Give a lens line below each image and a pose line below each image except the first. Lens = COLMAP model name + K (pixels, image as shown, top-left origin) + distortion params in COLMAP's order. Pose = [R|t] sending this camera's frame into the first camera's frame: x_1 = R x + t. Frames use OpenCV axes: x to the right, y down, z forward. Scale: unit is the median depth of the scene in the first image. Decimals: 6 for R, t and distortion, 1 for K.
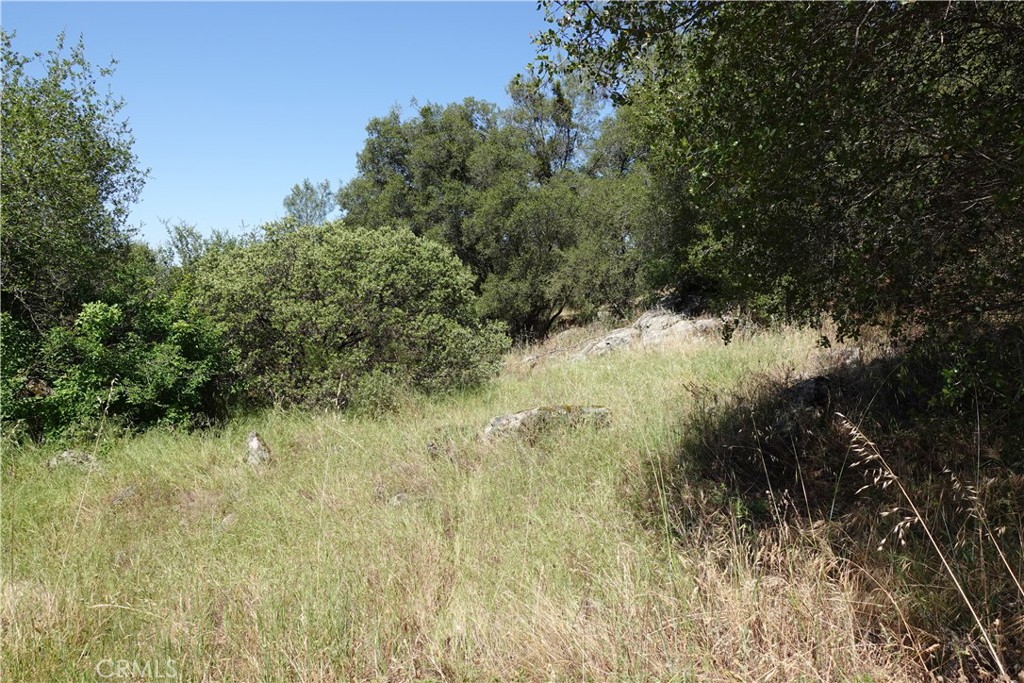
lens RADIAL K [[716.7, 0, 512.0], [0, 716.7, 341.5], [0, 0, 1]] dist [0.033548, -0.000082]
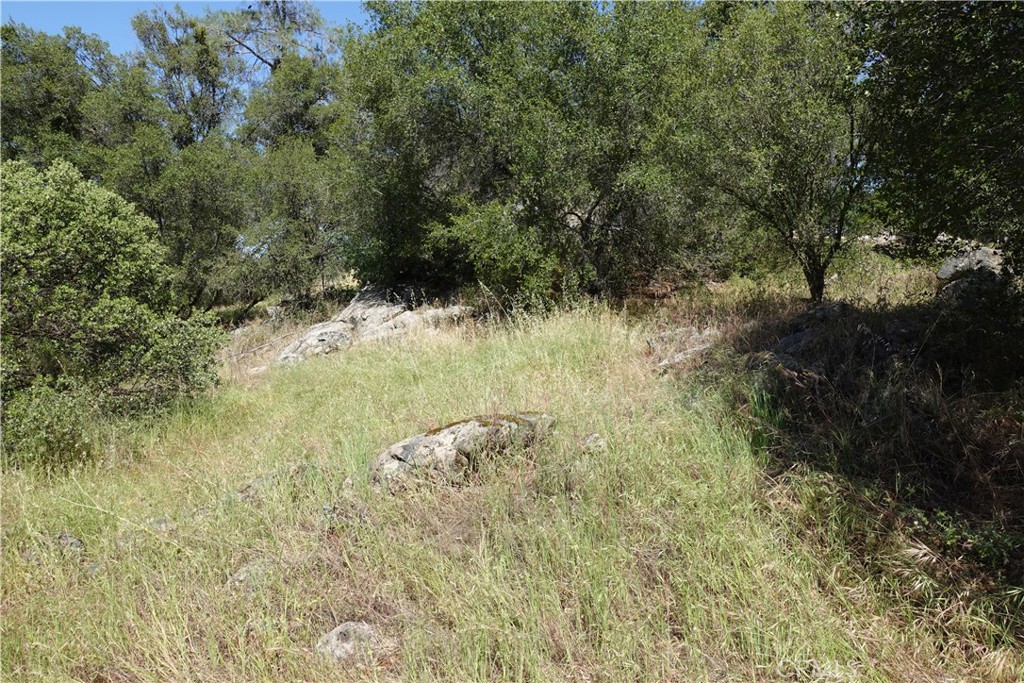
lens RADIAL K [[706.8, 0, 515.2], [0, 706.8, 340.6], [0, 0, 1]] dist [0.002380, 0.001673]
pose [[0.847779, -0.033014, 0.529321, -0.087720], [0.036342, 0.999331, 0.004123, 0.006869], [-0.529103, 0.015741, 0.848411, 0.155006]]
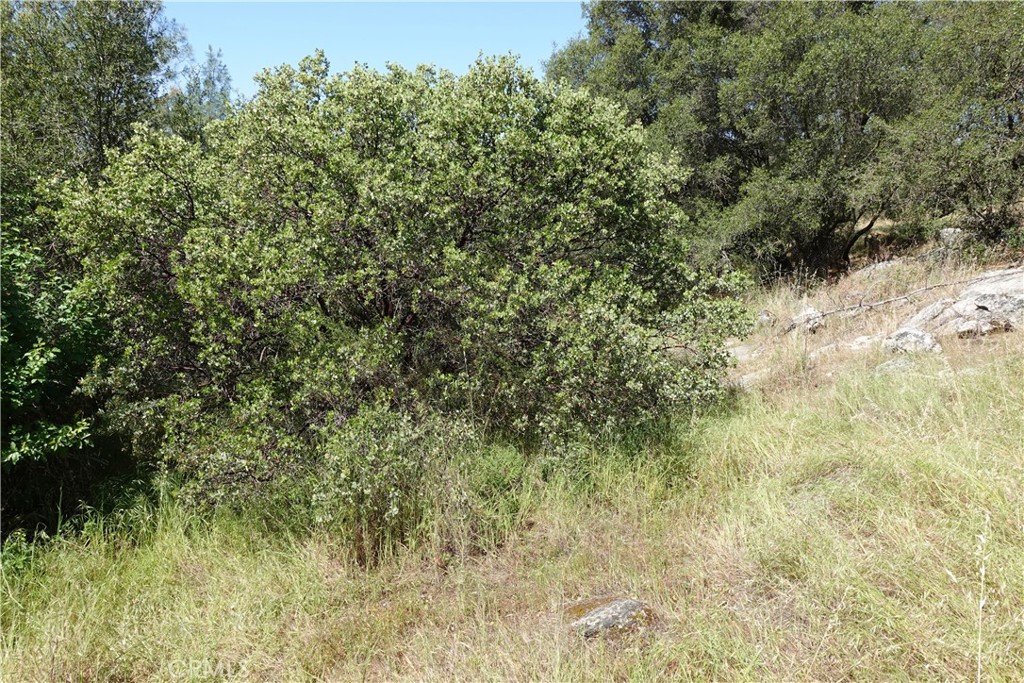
lens RADIAL K [[694.2, 0, 512.0], [0, 694.2, 341.5], [0, 0, 1]] dist [-0.020860, -0.001161]
pose [[0.923397, 0.074362, -0.376575, 0.012836], [-0.020041, 0.989057, 0.146165, -0.029179], [0.383323, -0.127422, 0.914782, 0.360351]]
